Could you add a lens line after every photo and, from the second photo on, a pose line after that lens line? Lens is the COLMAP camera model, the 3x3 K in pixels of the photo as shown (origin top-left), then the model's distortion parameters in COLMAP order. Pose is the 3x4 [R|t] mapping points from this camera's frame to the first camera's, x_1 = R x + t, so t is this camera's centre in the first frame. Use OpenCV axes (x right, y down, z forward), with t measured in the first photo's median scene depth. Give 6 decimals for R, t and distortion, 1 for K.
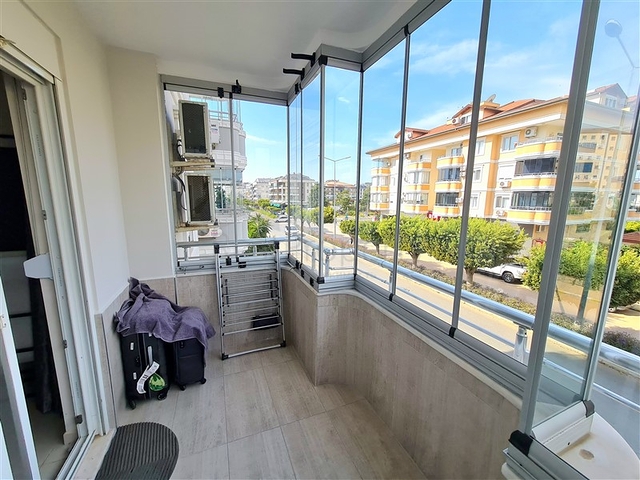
lens RADIAL K [[258.6, 0, 319.2], [0, 258.6, 239.1], [0, 0, 1]] dist [-0.004215, -0.000150]
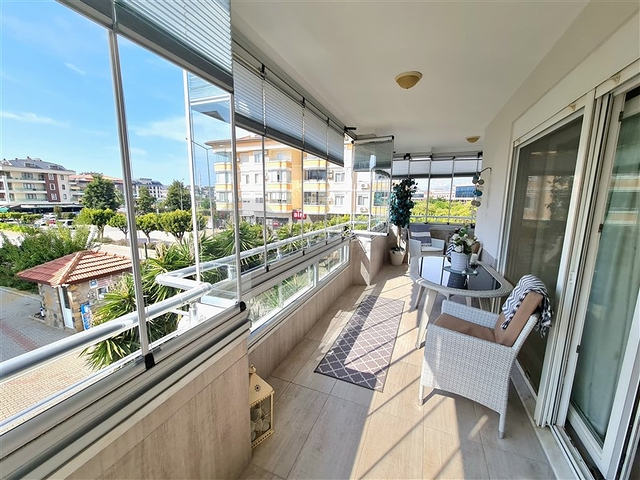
lens RADIAL K [[258.6, 0, 321.0], [0, 258.6, 241.0], [0, 0, 1]] dist [-0.004215, -0.000150]
pose [[0.700153, -0.115489, 0.704590, -0.238500], [0.108864, 0.992561, 0.054511, -0.030479], [-0.705644, 0.038539, 0.707517, 0.204362]]
